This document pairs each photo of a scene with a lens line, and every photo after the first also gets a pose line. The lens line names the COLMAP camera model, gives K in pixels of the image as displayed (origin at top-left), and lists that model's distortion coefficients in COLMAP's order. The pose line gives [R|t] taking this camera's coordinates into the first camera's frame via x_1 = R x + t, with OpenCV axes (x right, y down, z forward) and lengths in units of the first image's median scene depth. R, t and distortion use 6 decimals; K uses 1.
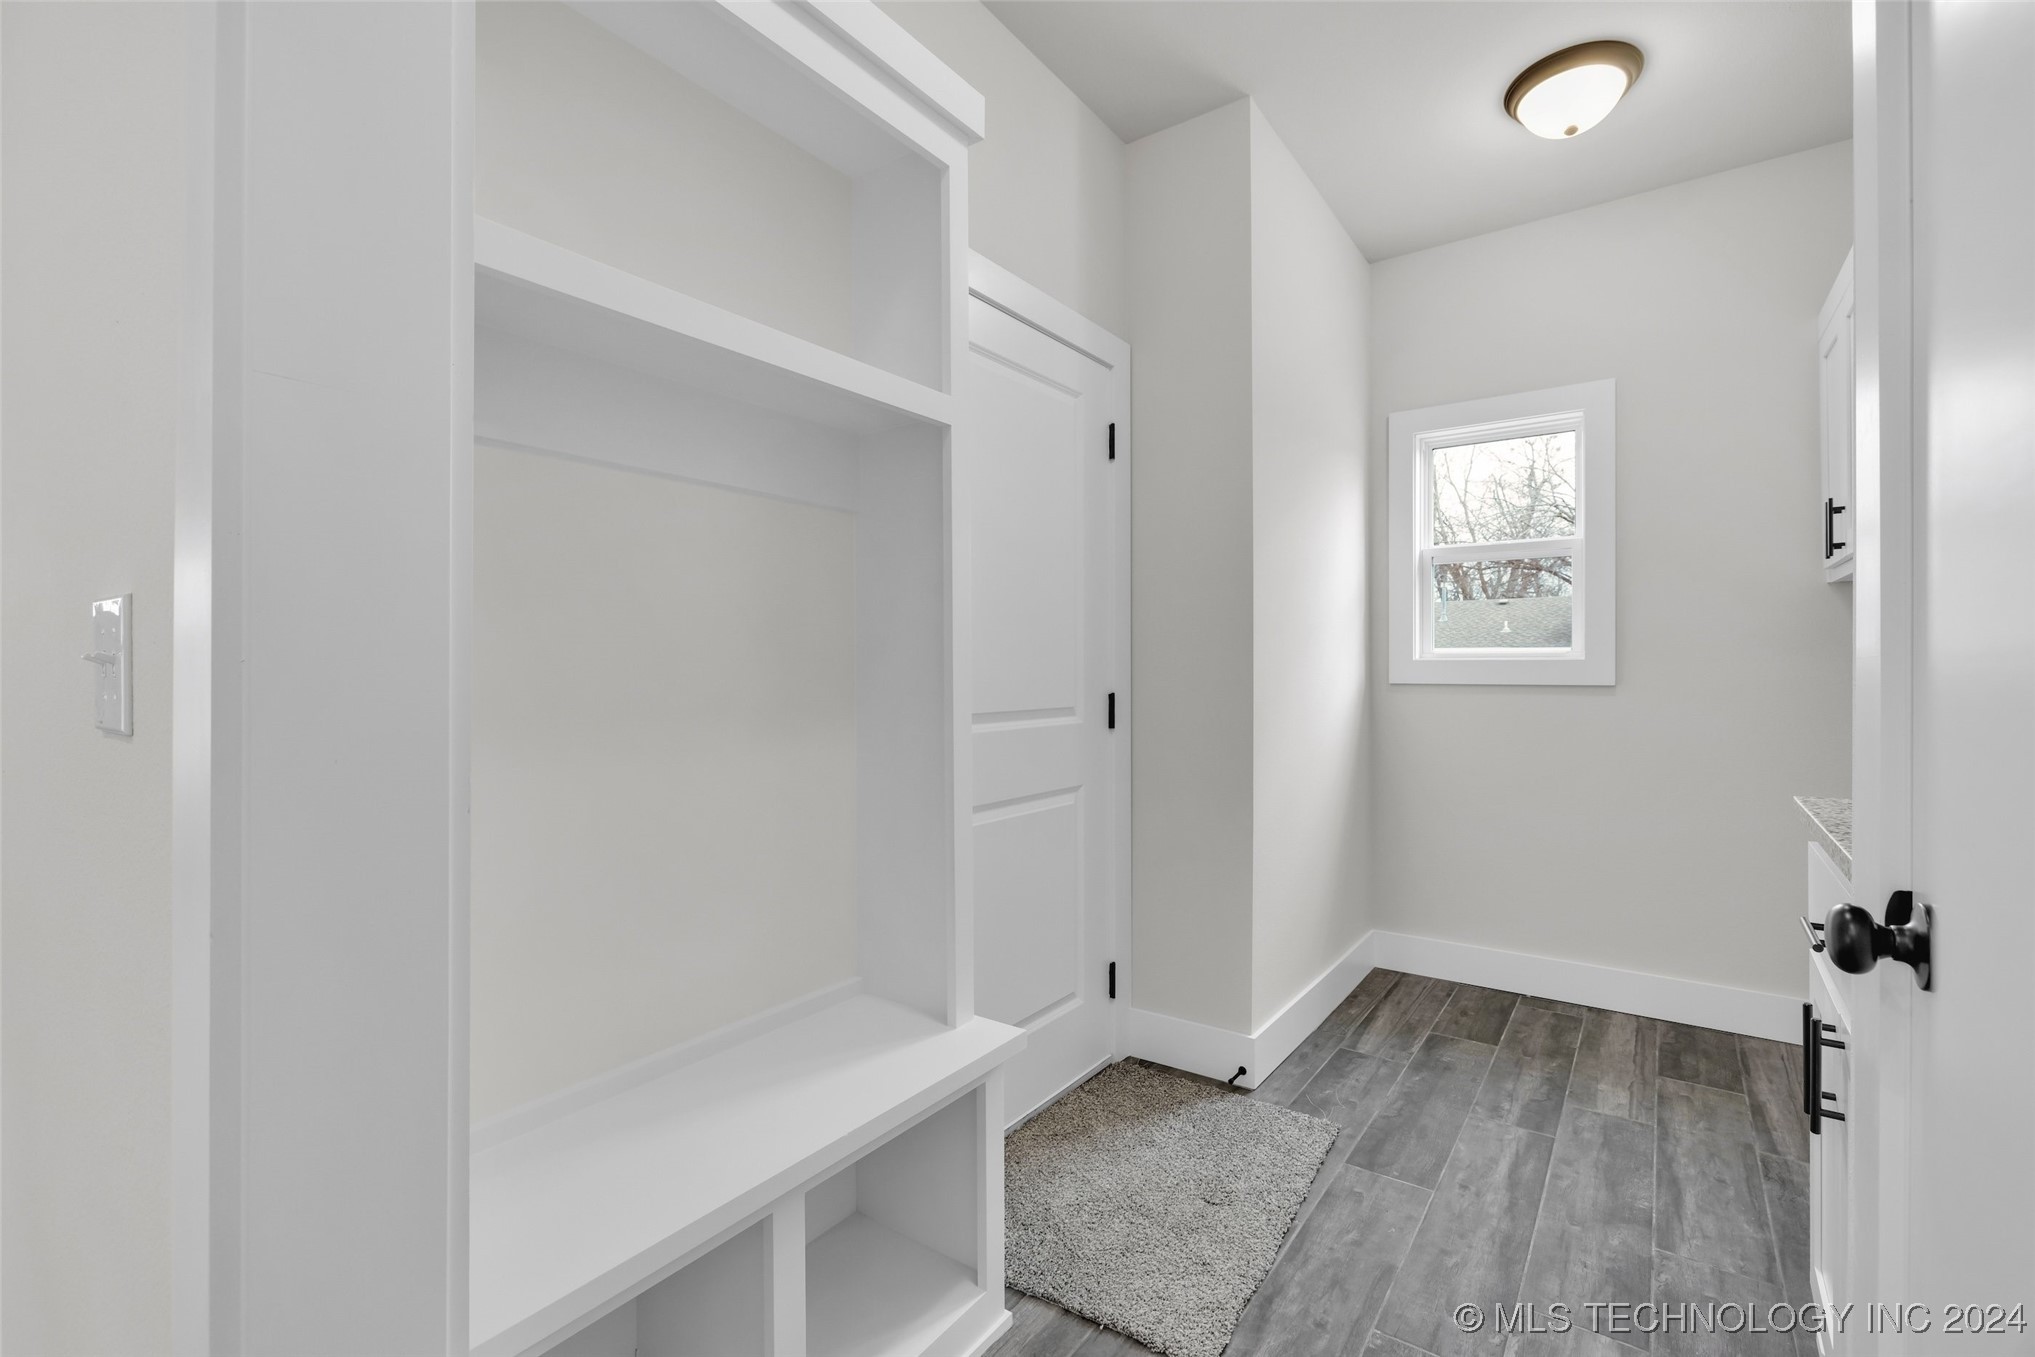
lens RADIAL K [[873.3, 0, 1025.3], [0, 873.3, 697.8], [0, 0, 1]] dist [-0.001396, -0.000513]
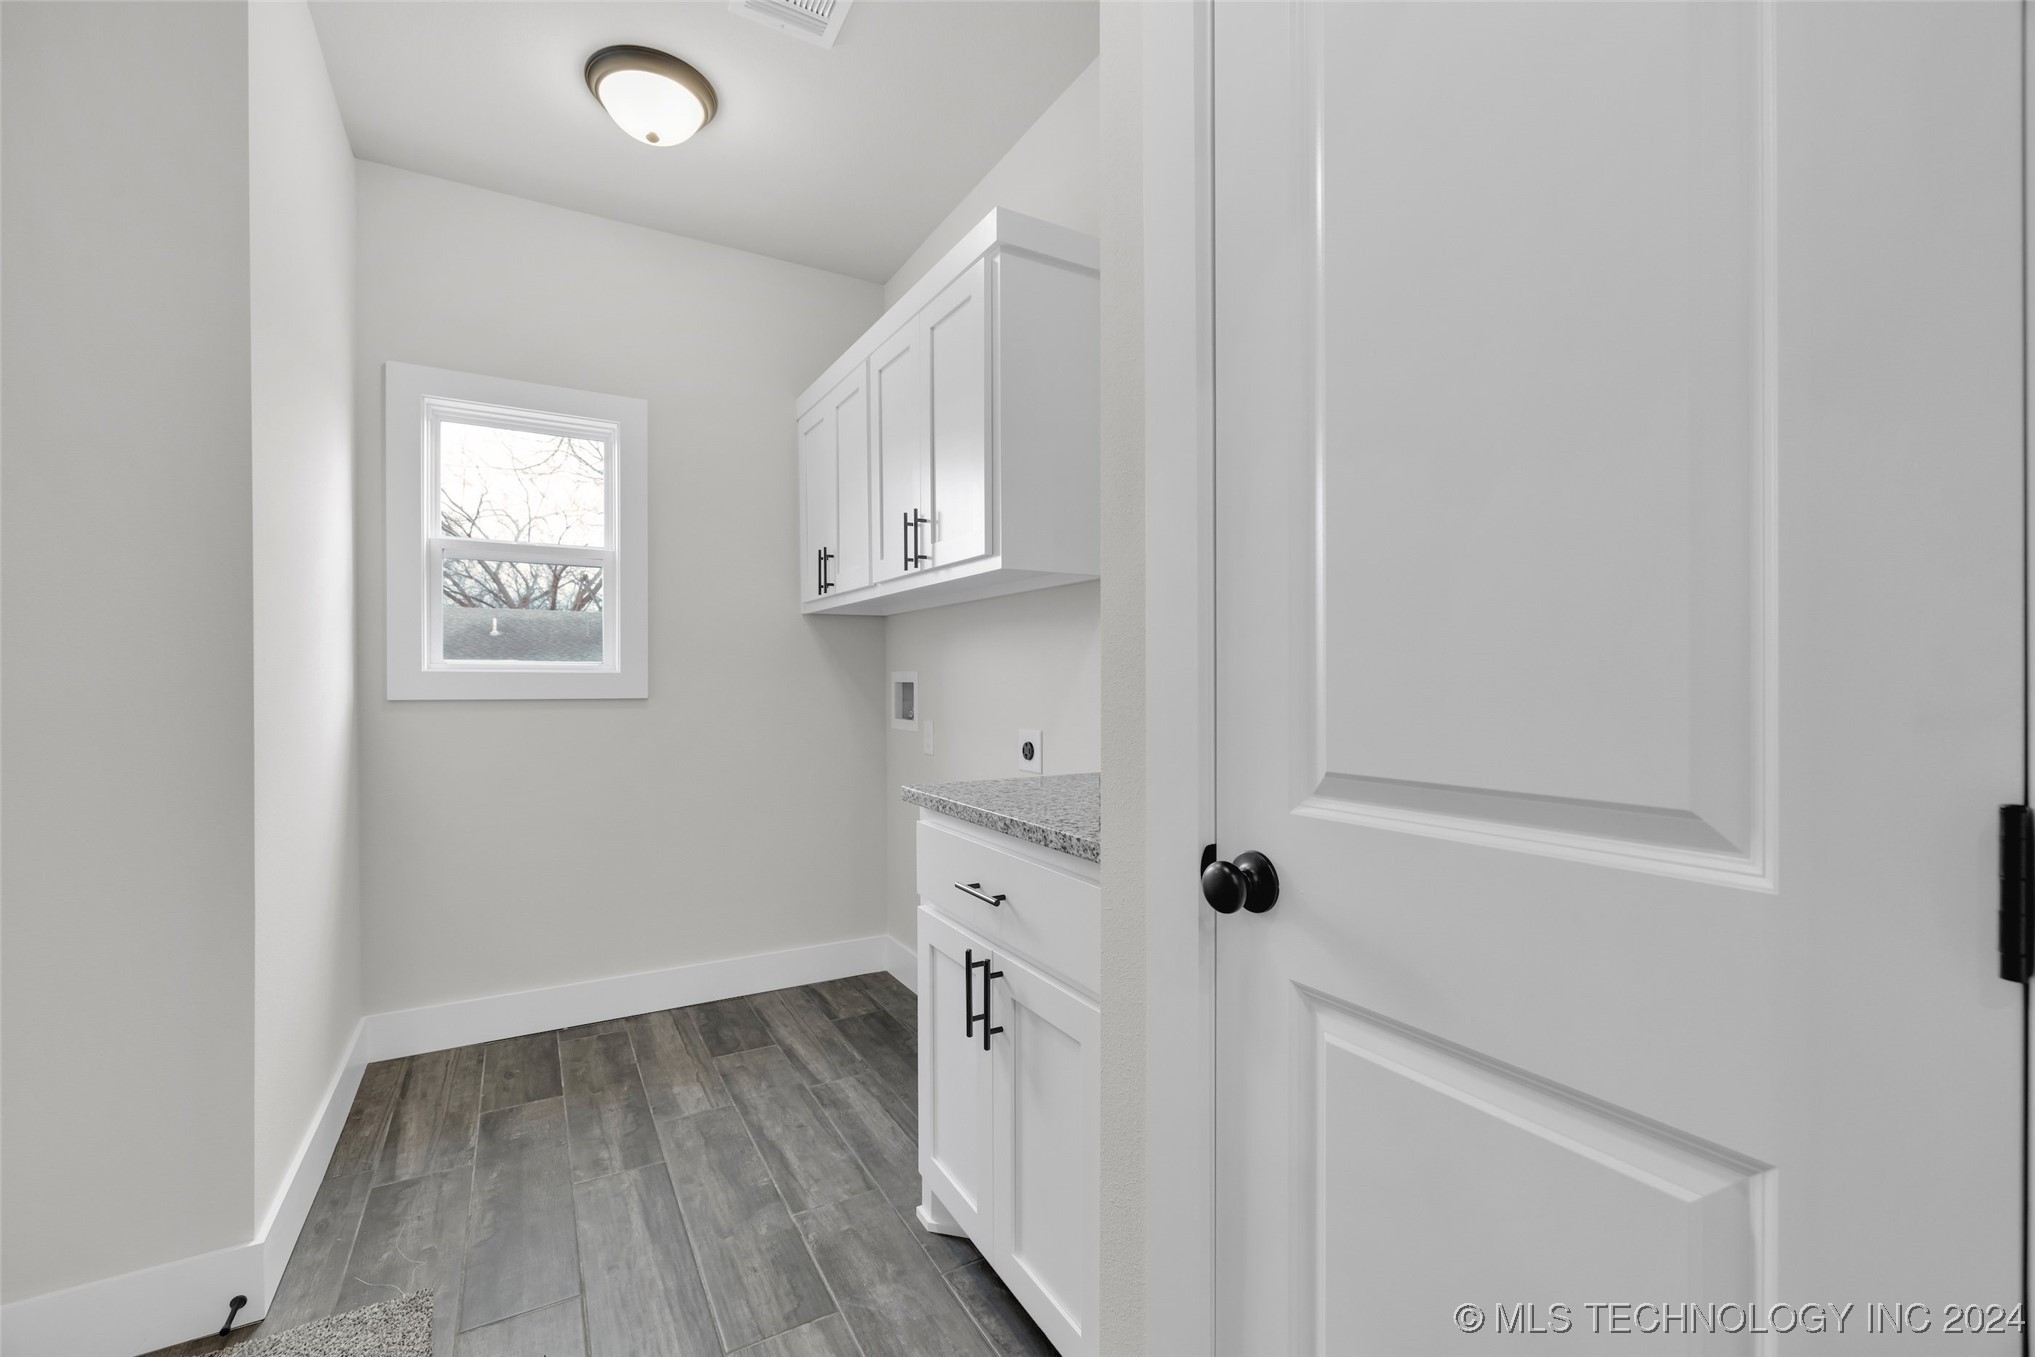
lens RADIAL K [[873.3, 0, 1025.3], [0, 873.3, 697.8], [0, 0, 1]] dist [-0.001396, -0.000513]
pose [[0.399212, -0.015774, 0.916723, -0.103460], [0.029214, 0.999563, 0.004477, -0.006449], [-0.916393, 0.024993, 0.399498, 0.197653]]
